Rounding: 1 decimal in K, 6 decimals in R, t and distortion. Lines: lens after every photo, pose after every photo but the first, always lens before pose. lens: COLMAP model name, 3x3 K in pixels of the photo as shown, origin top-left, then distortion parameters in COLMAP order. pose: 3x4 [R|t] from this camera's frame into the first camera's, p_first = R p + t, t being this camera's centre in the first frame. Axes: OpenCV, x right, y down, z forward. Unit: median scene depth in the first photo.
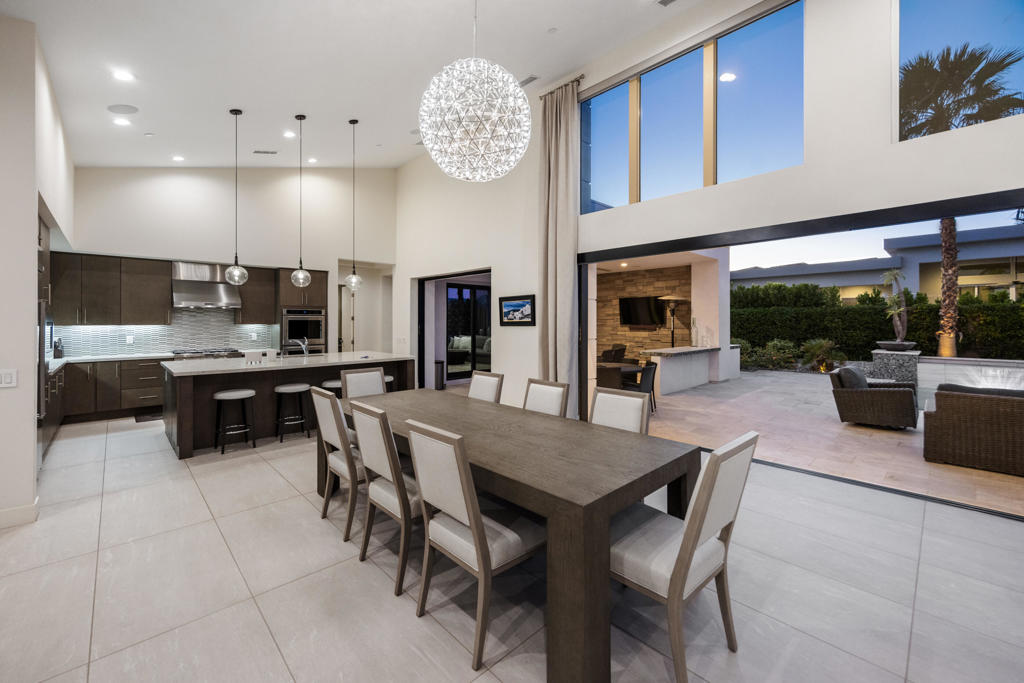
lens RADIAL K [[413.3, 0, 508.8], [0, 413.3, 321.8], [0, 0, 1]] dist [0.001633, 0.000317]
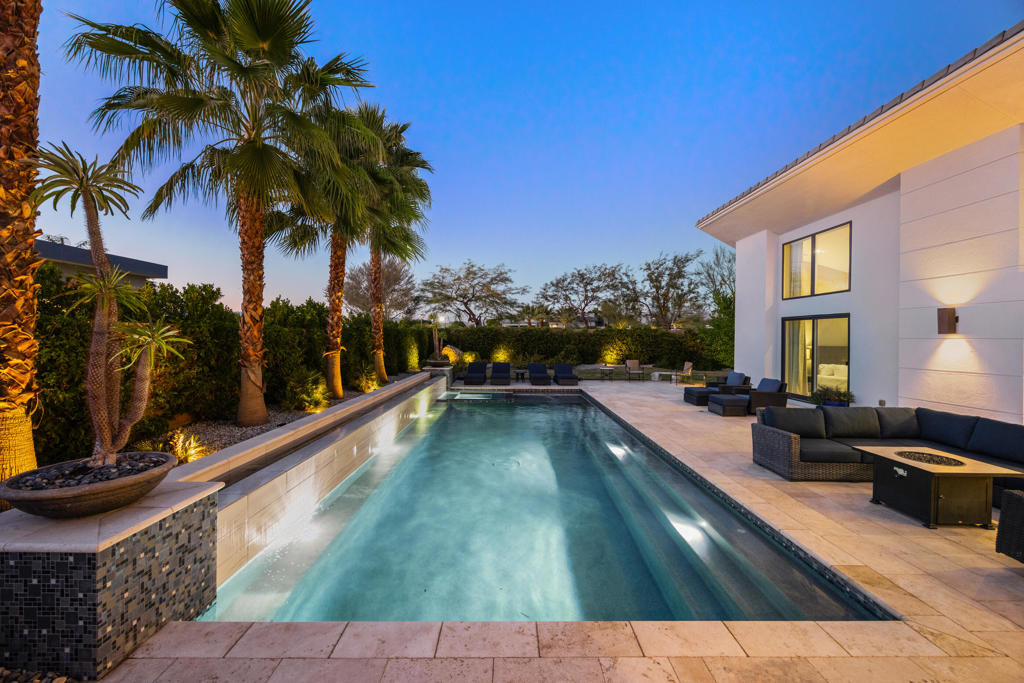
lens RADIAL K [[391.4, 0, 514.8], [0, 391.4, 340.5], [0, 0, 1]] dist [-0.003751, 0.000015]
pose [[-0.734905, -0.010020, 0.678096, 0.590851], [-0.006080, 0.999948, 0.008187, -0.026166], [-0.678143, 0.001894, -0.734928, 0.967356]]
